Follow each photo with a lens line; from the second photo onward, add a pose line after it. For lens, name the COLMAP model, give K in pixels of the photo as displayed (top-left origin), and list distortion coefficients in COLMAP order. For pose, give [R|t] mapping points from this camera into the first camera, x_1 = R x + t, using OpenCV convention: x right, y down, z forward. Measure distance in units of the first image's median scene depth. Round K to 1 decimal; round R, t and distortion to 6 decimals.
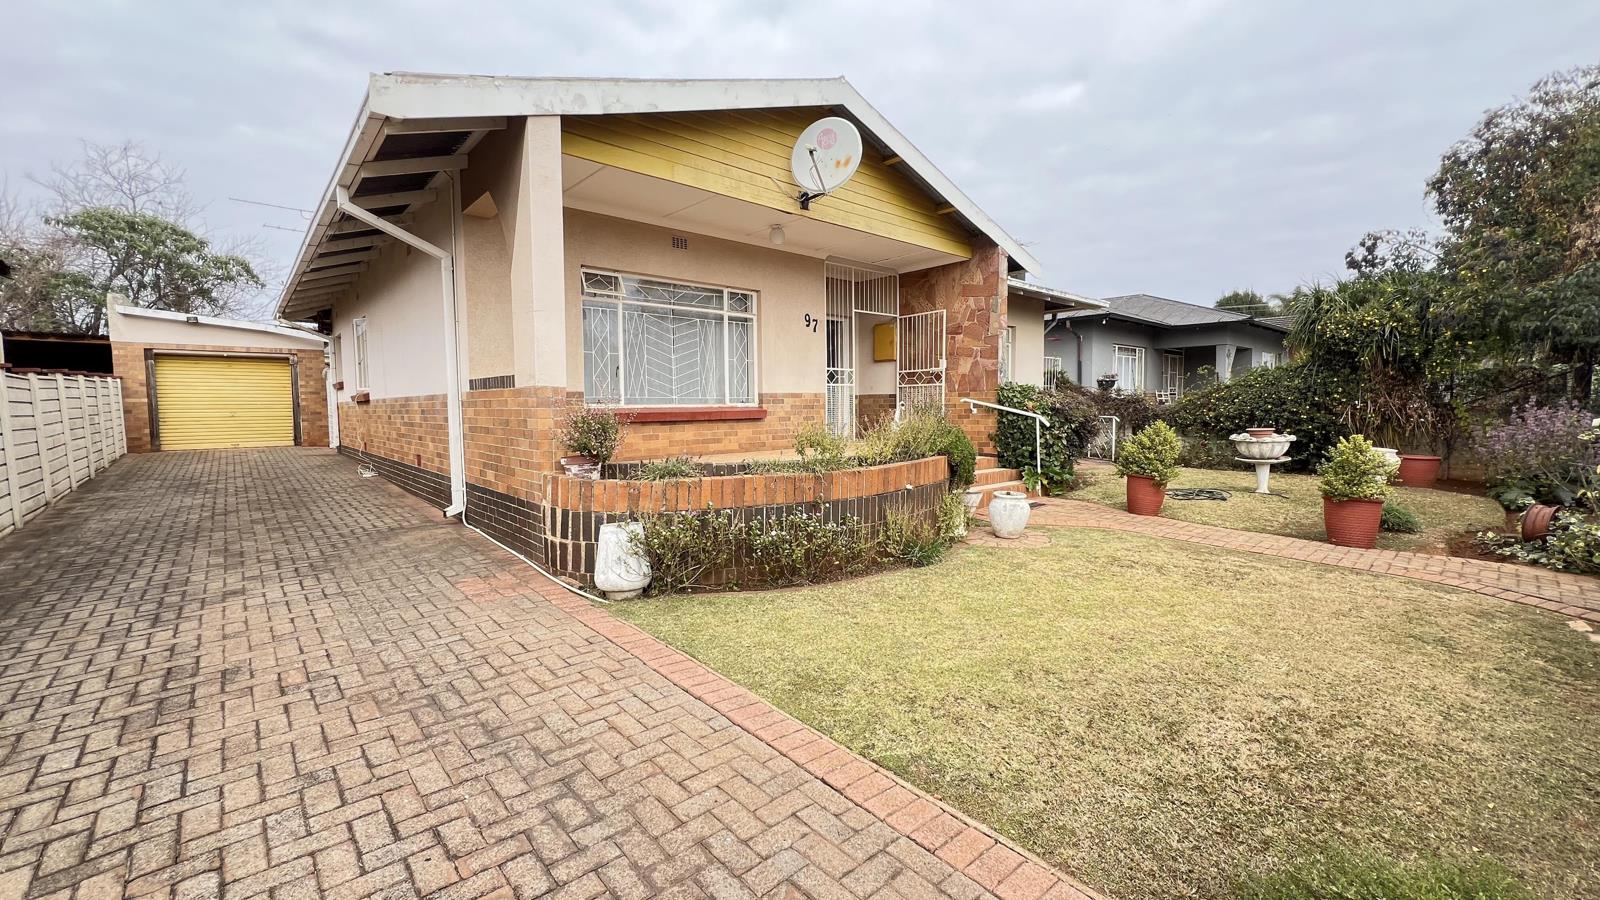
lens RADIAL K [[630.4, 0, 797.3], [0, 630.4, 439.4], [0, 0, 1]] dist [-0.003706, 0.000767]
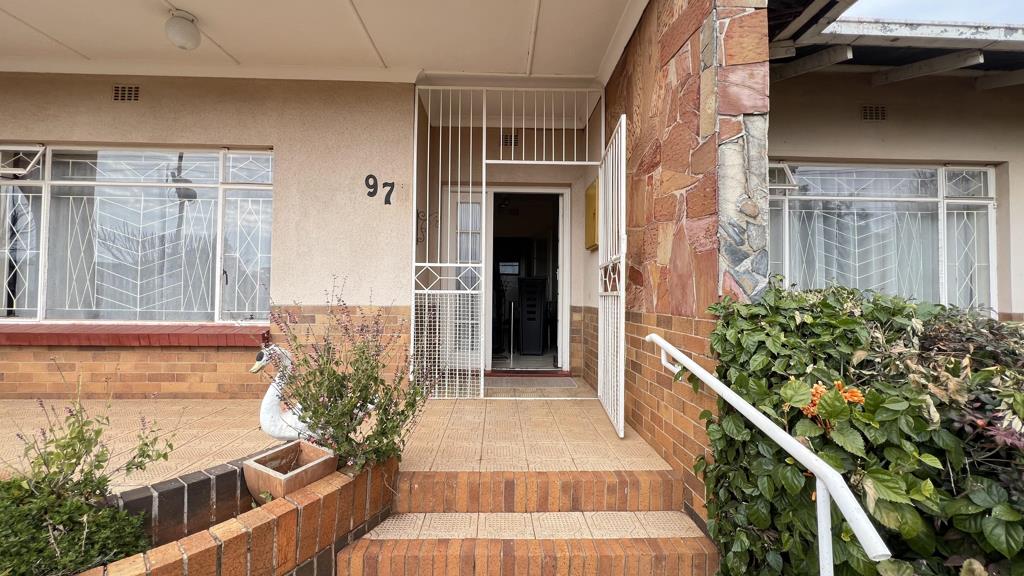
lens RADIAL K [[403.4, 0, 519.9], [0, 403.4, 278.6], [0, 0, 1]] dist [-0.003706, 0.000767]
pose [[0.770982, -0.010755, -0.636766, 0.366954], [-0.053108, 0.995289, -0.081112, -0.075865], [0.634639, 0.096354, 0.766778, 0.795462]]
